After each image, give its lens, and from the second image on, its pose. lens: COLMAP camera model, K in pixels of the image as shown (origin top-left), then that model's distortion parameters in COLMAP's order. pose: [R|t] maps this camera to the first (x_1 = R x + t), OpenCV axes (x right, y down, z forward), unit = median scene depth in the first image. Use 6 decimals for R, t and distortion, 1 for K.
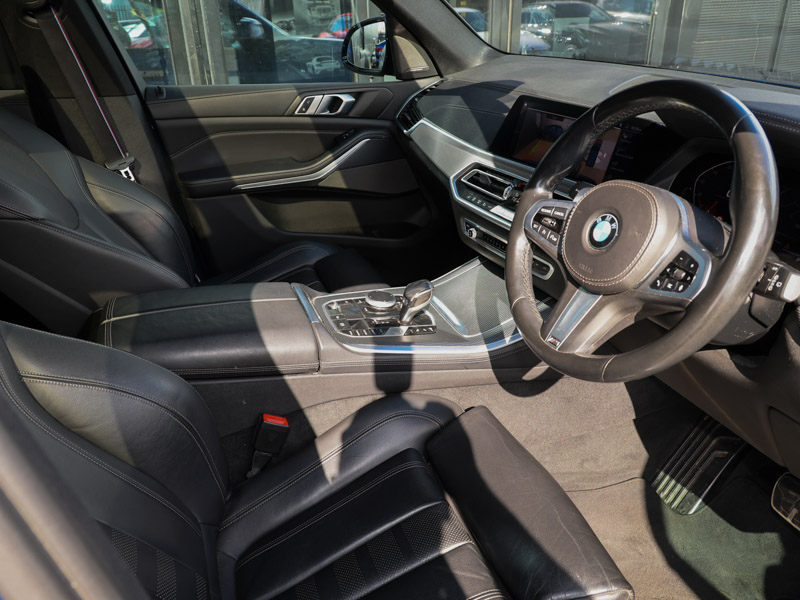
lens RADIAL K [[611.2, 0, 400.0], [0, 611.2, 300.0], [0, 0, 1]] dist [0.007308, -0.002225]
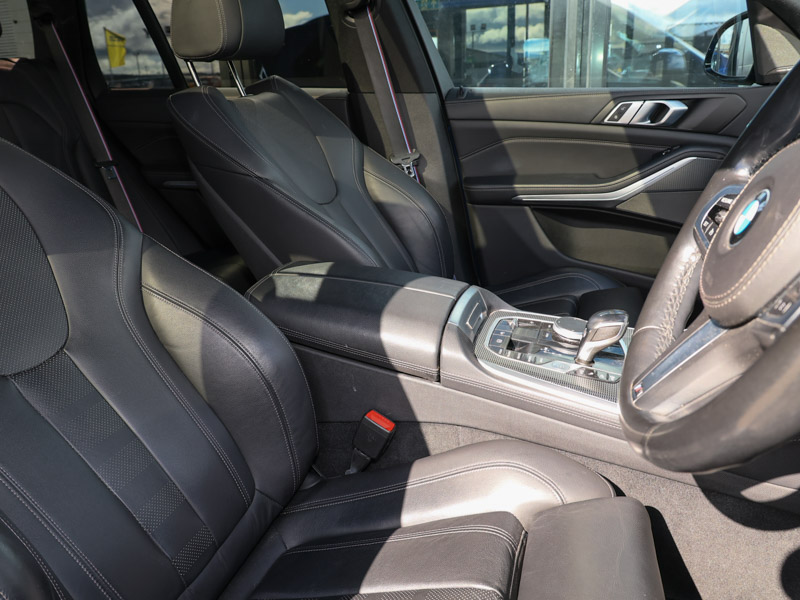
lens RADIAL K [[654.5, 0, 400.0], [0, 654.5, 300.0], [0, 0, 1]] dist [0.014921, 0.001549]
pose [[0.767083, 0.185428, -0.614166, 0.228240], [-0.250798, 0.967811, -0.021044, 0.027160], [0.590494, 0.170175, 0.788896, 0.162070]]
